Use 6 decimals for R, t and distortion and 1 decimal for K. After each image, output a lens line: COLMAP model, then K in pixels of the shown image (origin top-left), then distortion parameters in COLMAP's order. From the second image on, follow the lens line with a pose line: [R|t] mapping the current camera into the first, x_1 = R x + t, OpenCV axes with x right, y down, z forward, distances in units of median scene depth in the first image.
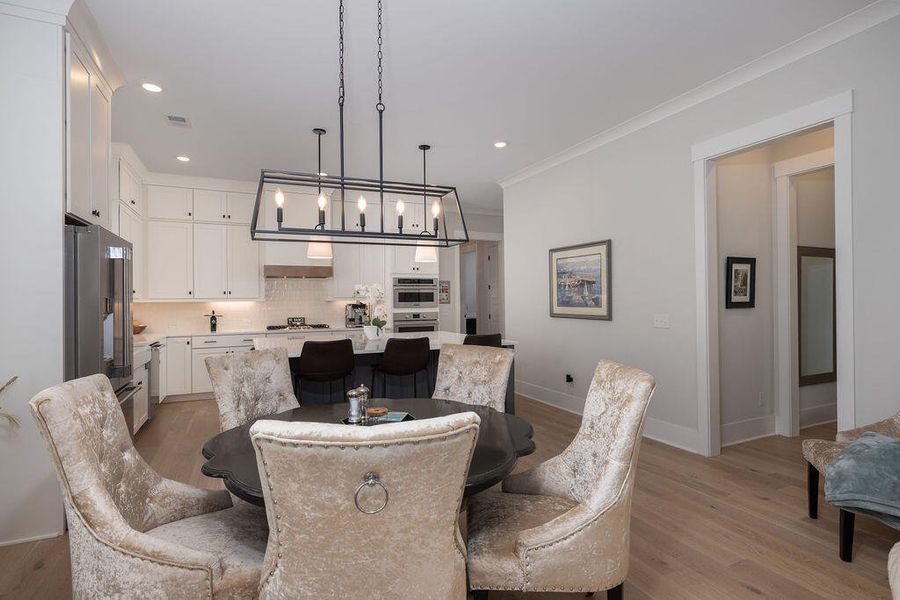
lens RADIAL K [[453.5, 0, 449.3], [0, 453.5, 300.7], [0, 0, 1]] dist [-0.002587, -0.000394]
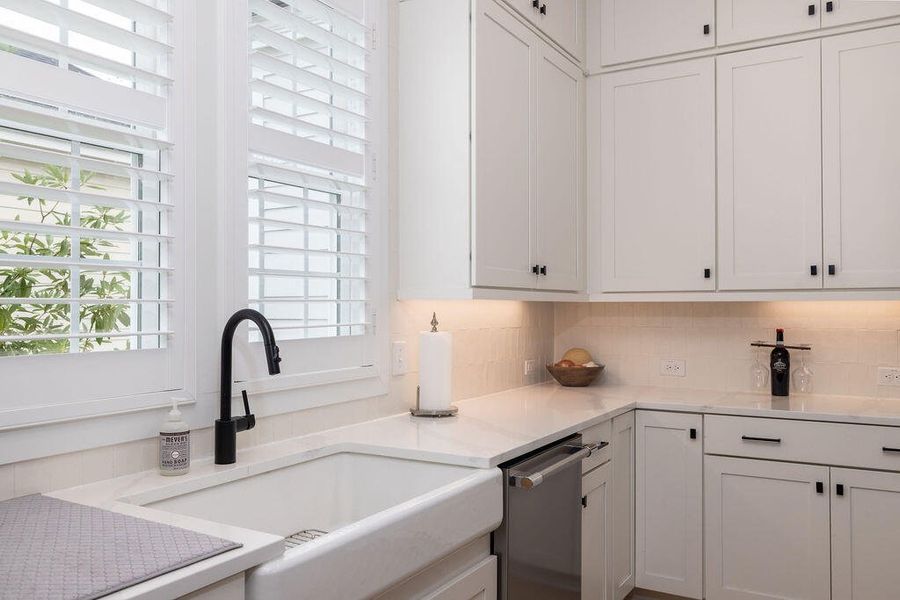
lens RADIAL K [[723.3, 0, 450.4], [0, 723.3, 298.2], [0, 0, 1]] dist [-0.000098, -0.001777]
pose [[0.558911, 0.002822, -0.829223, -0.241687], [0.000492, 0.999993, 0.003735, -0.001794], [0.829227, -0.002496, 0.558906, 0.548275]]
